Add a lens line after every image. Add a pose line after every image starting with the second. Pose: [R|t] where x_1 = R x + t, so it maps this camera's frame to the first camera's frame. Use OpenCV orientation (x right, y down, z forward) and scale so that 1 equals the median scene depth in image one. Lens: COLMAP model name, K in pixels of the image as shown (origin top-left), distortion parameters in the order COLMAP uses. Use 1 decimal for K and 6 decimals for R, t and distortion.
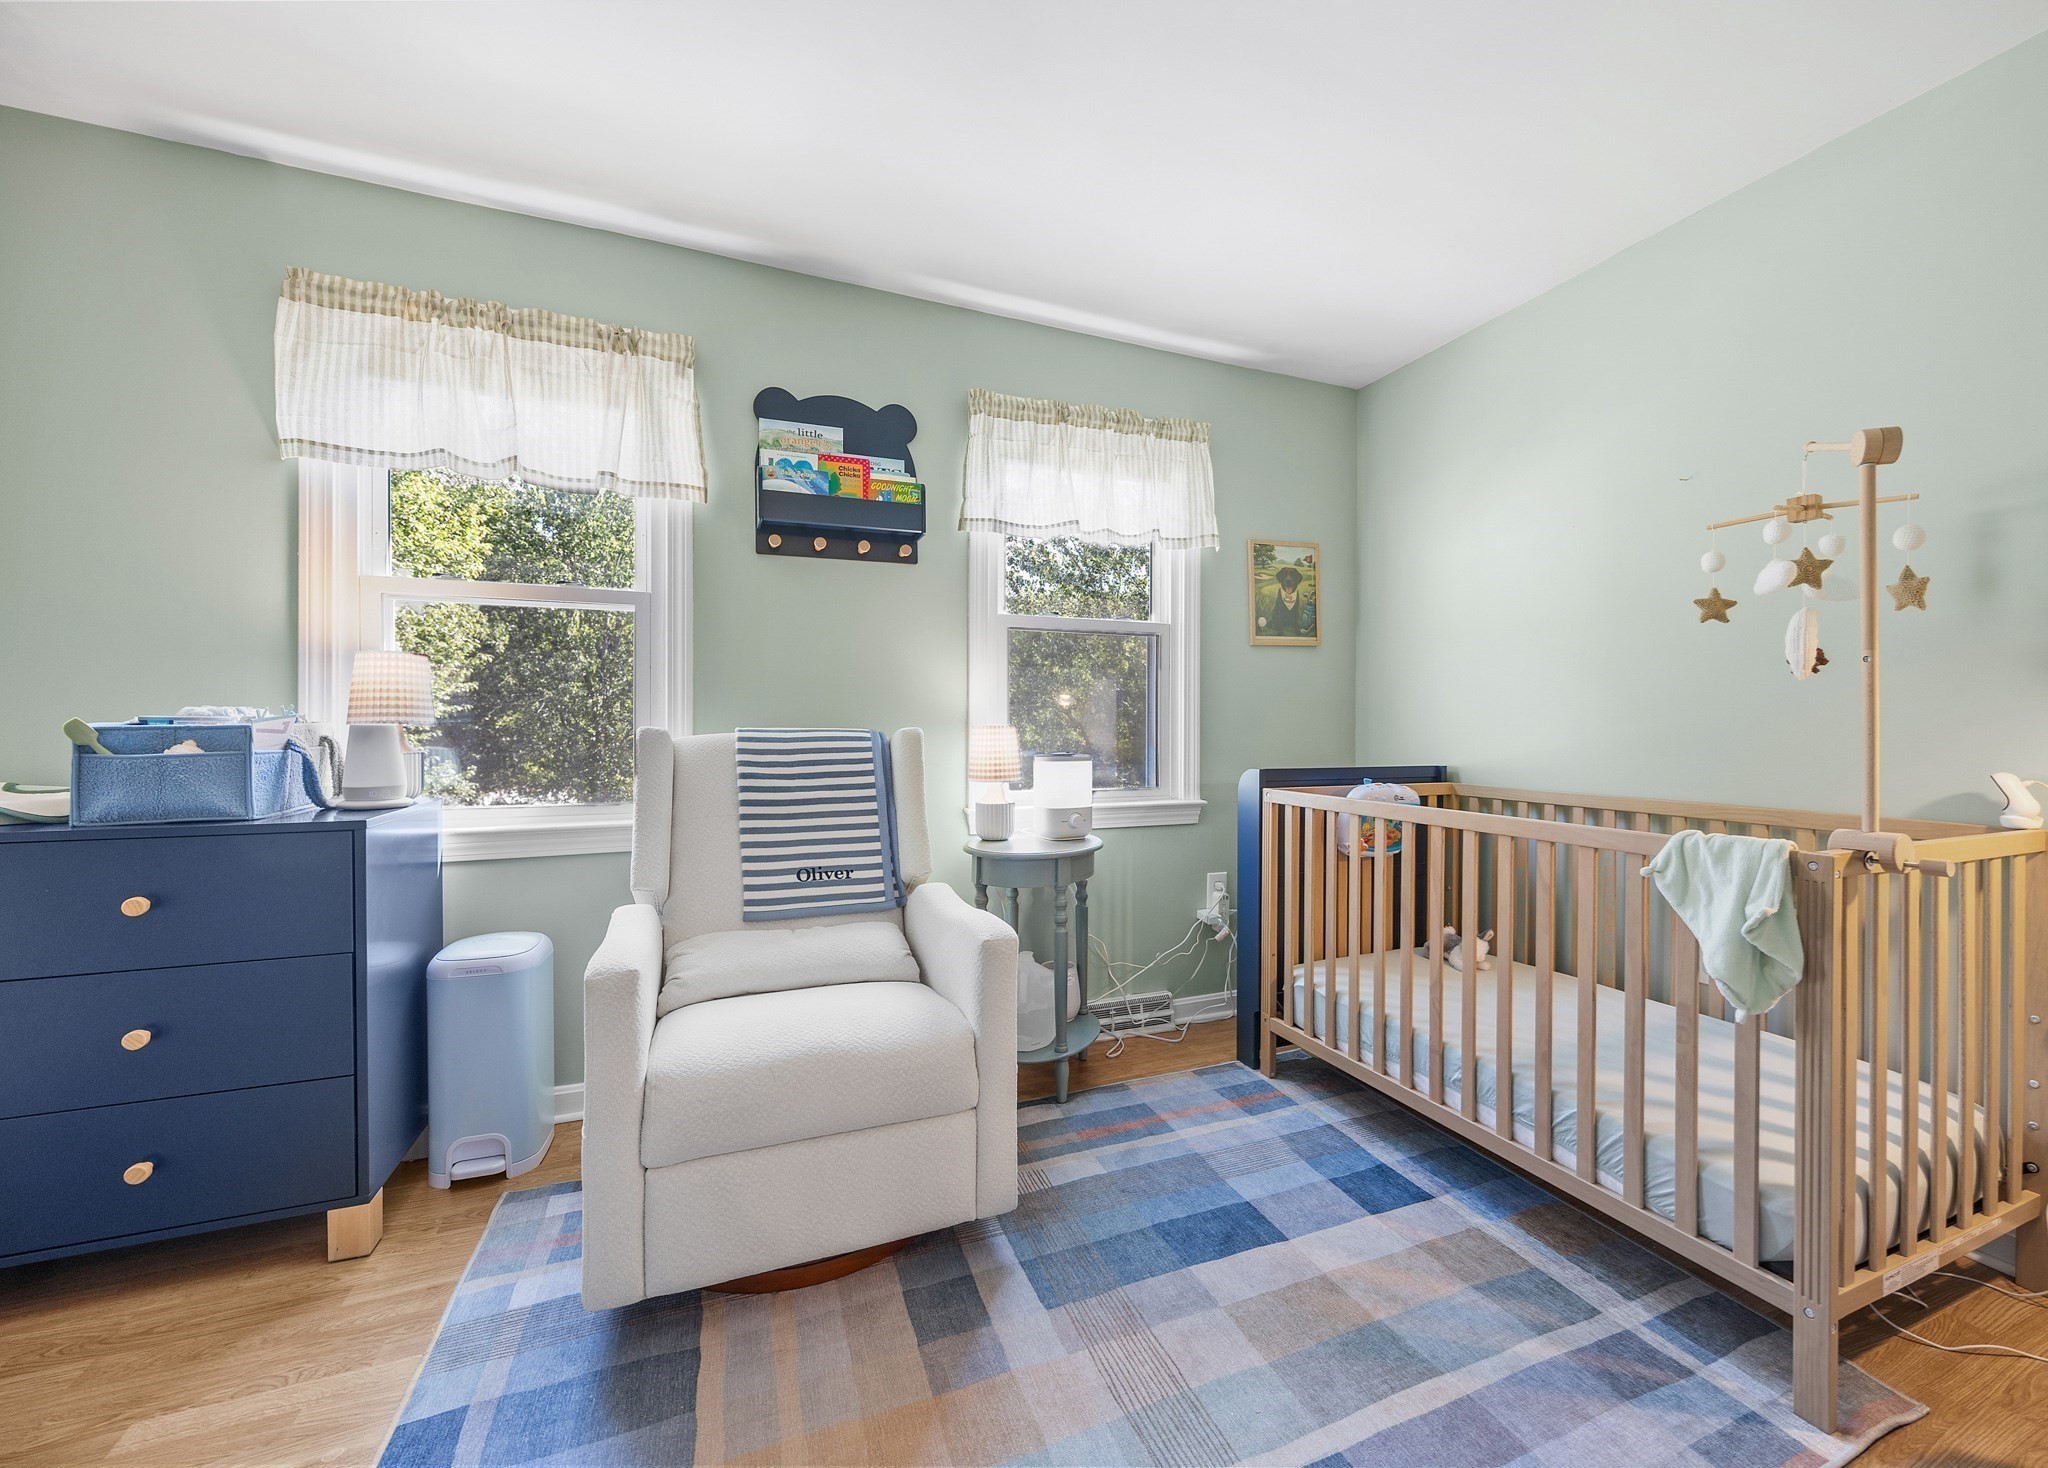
lens RADIAL K [[780.0, 0, 1042.4], [0, 780.0, 734.4], [0, 0, 1]] dist [-0.001396, -0.000168]
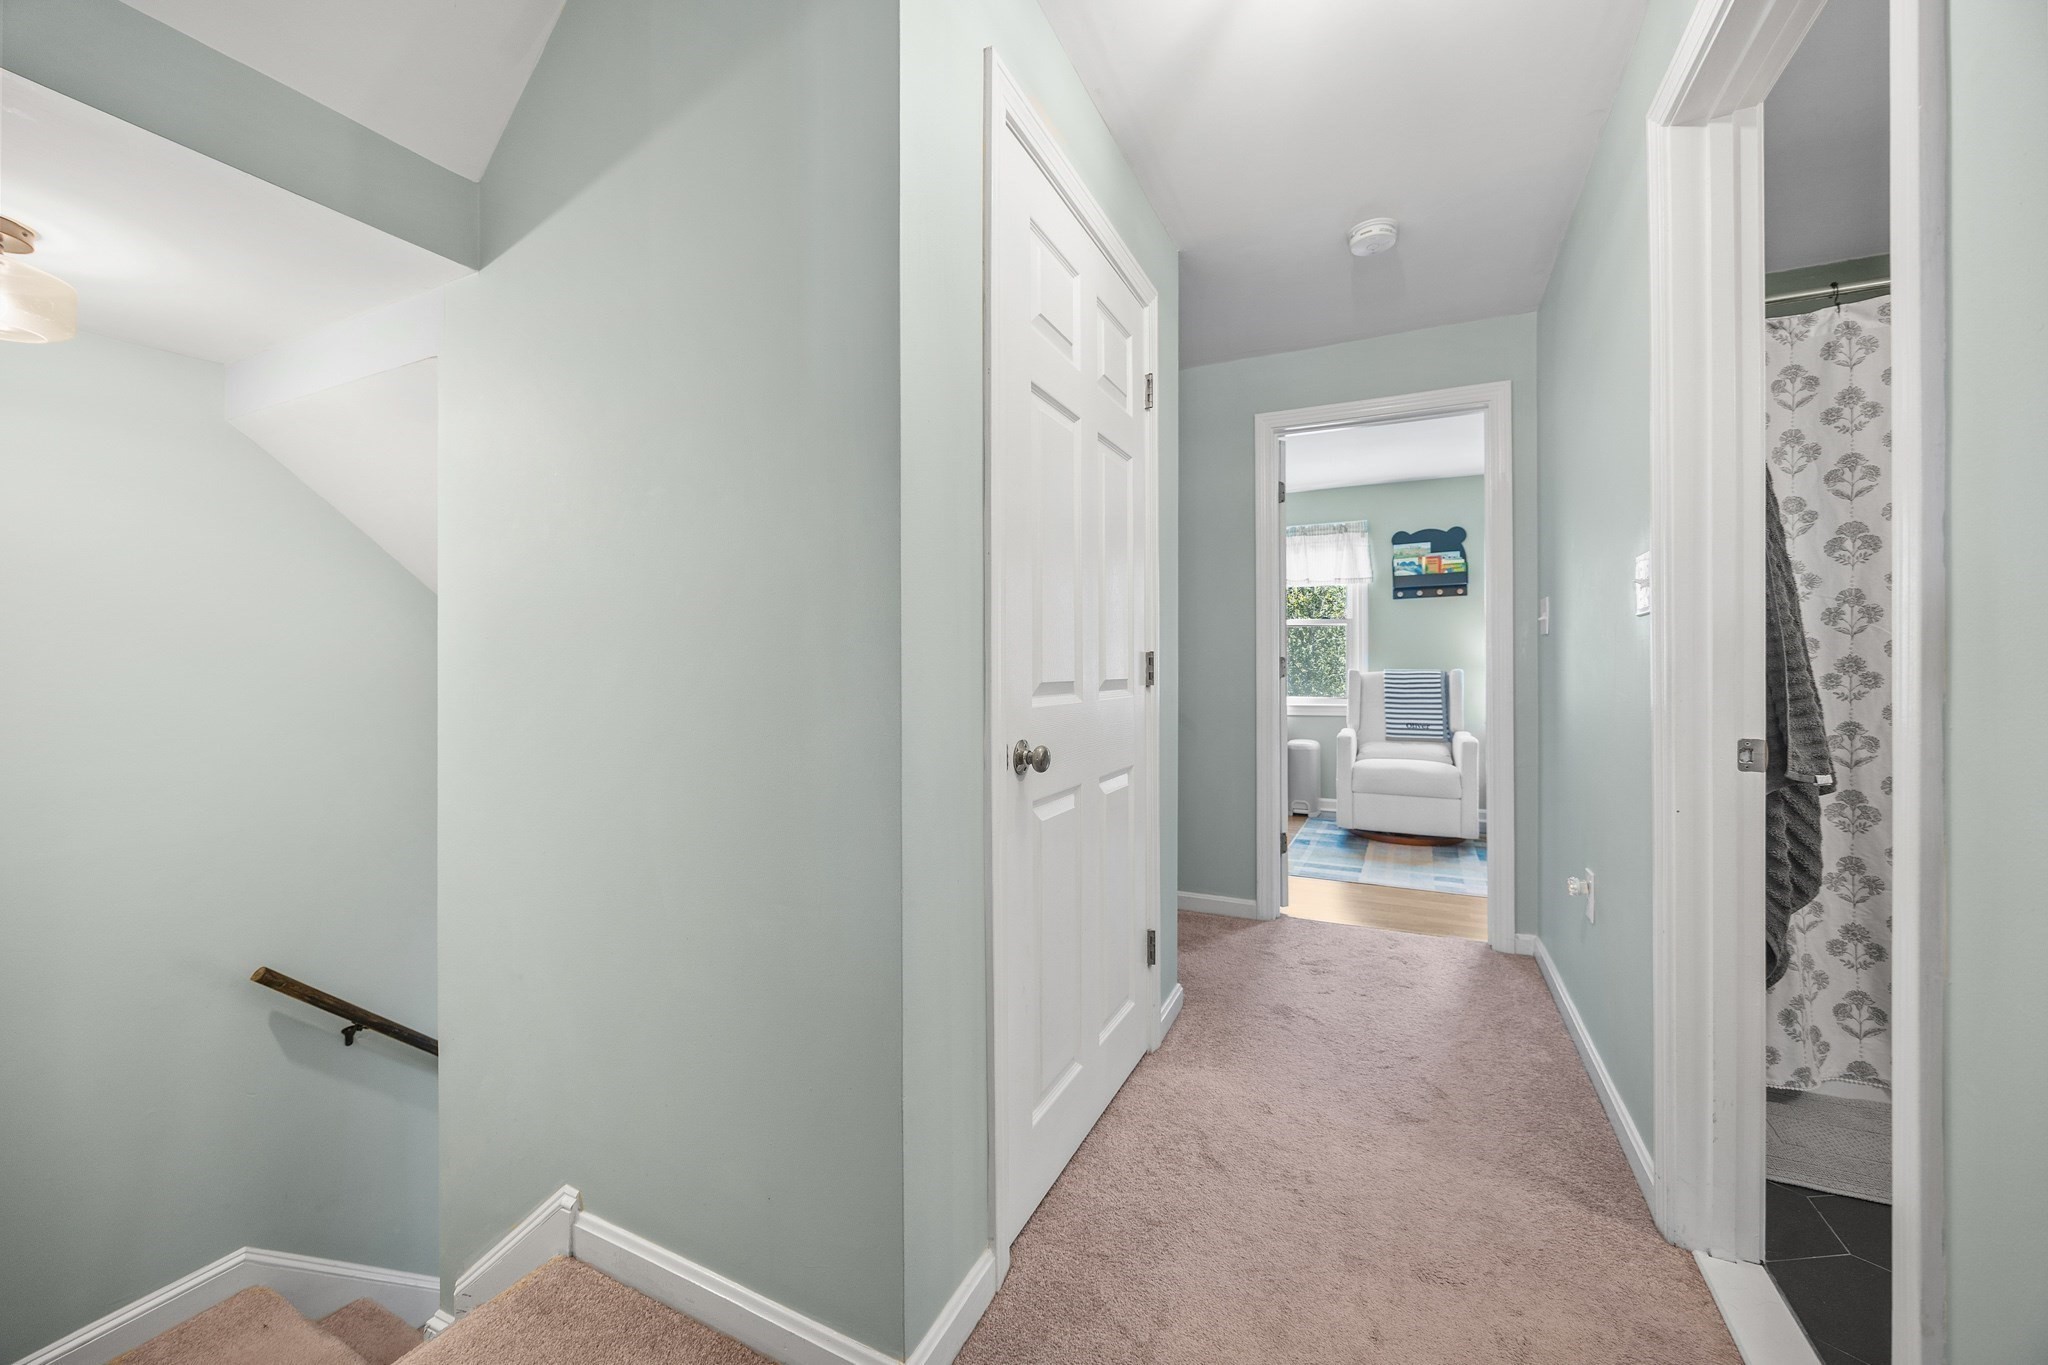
lens RADIAL K [[787.7, 0, 1020.6], [0, 787.7, 659.9], [0, 0, 1]] dist [-0.007579, 0.000037]
pose [[0.659494, -0.002830, -0.751704, 0.751217], [0.002254, 0.999996, -0.001787, -0.035611], [0.751706, -0.000516, 0.659498, -1.583869]]
